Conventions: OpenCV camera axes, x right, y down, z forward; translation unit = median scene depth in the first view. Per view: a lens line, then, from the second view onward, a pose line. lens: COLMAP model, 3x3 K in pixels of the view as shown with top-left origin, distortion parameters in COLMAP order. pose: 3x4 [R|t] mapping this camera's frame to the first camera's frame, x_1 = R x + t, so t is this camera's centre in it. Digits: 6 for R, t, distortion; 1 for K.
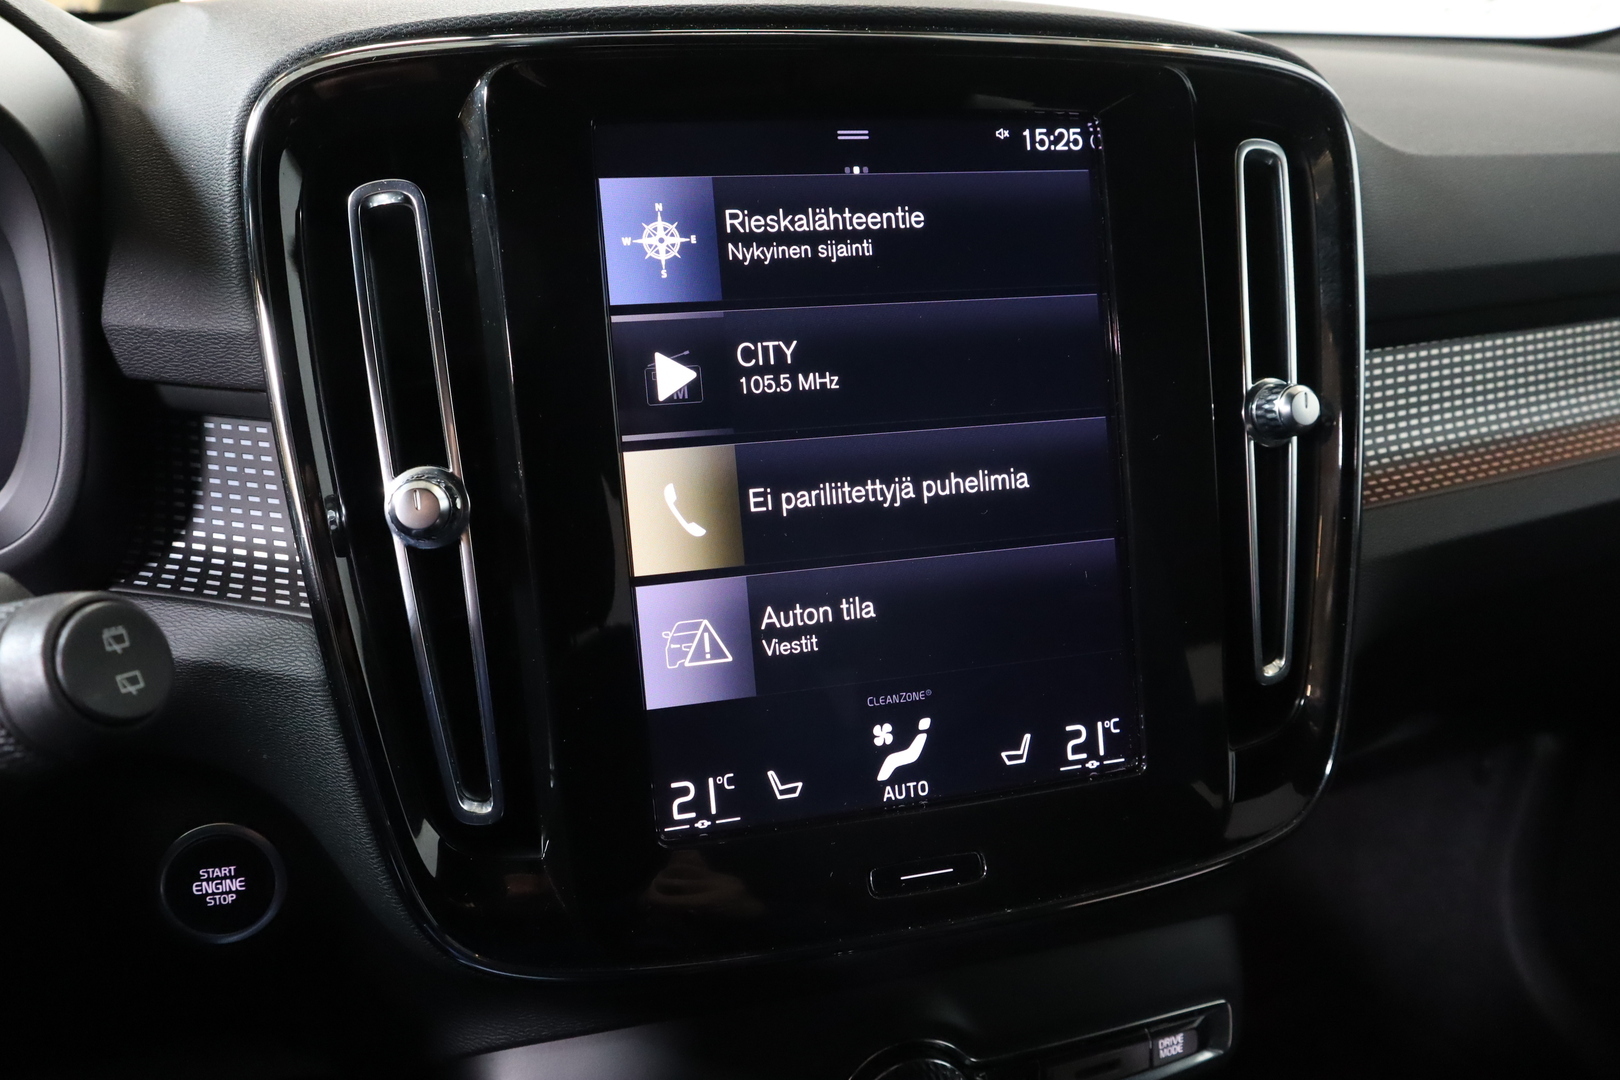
lens RADIAL K [[1149.4, 0, 810.0], [0, 1149.4, 540.0], [0, 0, 1]] dist [-0.005660, 0.001603]
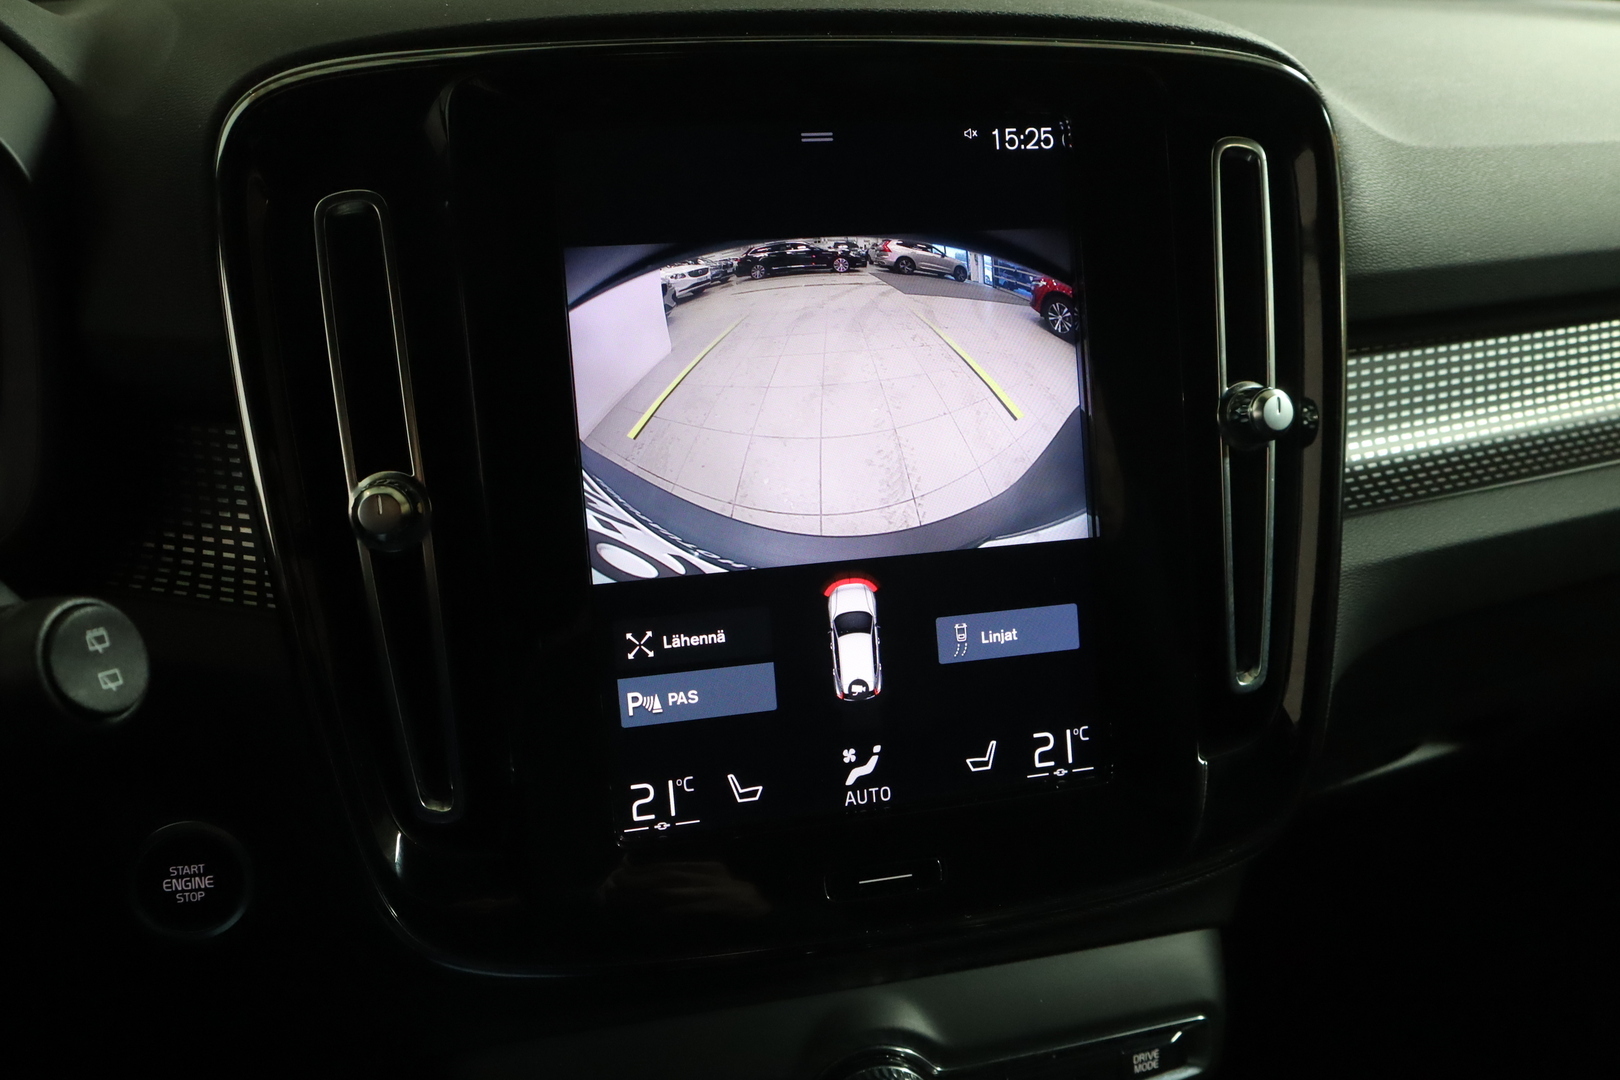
lens RADIAL K [[1306.2, 0, 810.0], [0, 1306.2, 540.0], [0, 0, 1]] dist [0.001119, -0.009393]
pose [[0.999550, 0.006340, -0.029316, 0.066689], [-0.006044, 0.999930, 0.010186, -0.015397], [0.029379, -0.010004, 0.999518, -0.134901]]
